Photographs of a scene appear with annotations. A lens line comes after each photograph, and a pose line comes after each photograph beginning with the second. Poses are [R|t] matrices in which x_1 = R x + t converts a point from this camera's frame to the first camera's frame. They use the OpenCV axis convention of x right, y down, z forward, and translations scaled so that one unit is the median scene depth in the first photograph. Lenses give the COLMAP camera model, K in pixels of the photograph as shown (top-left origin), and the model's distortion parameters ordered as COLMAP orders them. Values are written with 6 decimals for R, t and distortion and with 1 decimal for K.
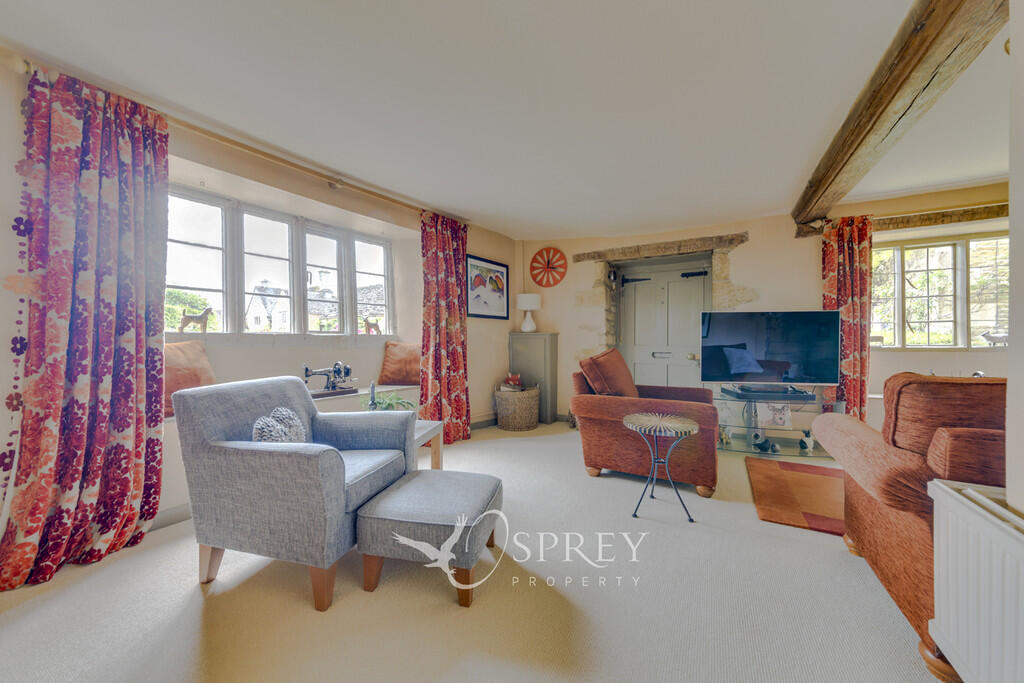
lens RADIAL K [[407.0, 0, 512.0], [0, 407.0, 341.5], [0, 0, 1]] dist [-0.000113, 0.000004]
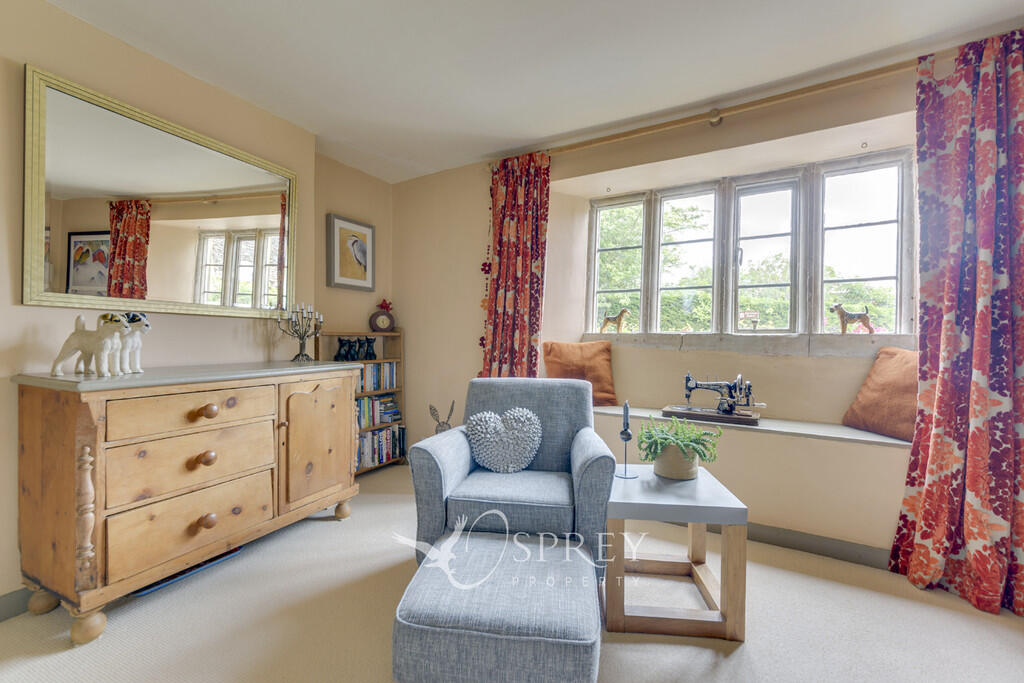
lens RADIAL K [[464.4, 0, 512.0], [0, 464.4, 341.5], [0, 0, 1]] dist [0.000157, -0.000119]
pose [[-0.016451, 0.007772, -0.999834, 0.317142], [-0.016941, 0.999824, 0.008051, -0.004102], [0.999721, 0.017071, -0.016316, 0.572188]]
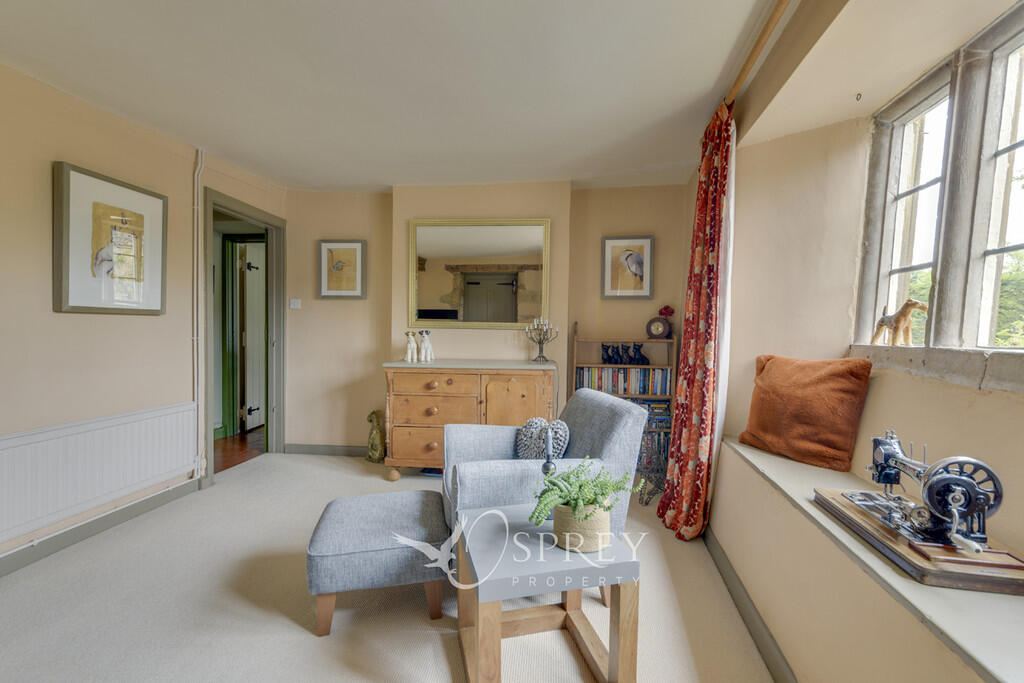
lens RADIAL K [[464.4, 0, 512.0], [0, 464.4, 341.5], [0, 0, 1]] dist [0.000157, -0.000119]
pose [[-0.960675, -0.001512, -0.277670, -0.061394], [-0.011103, 0.999395, 0.032972, -0.032733], [0.277452, 0.034758, -0.960111, 1.118560]]
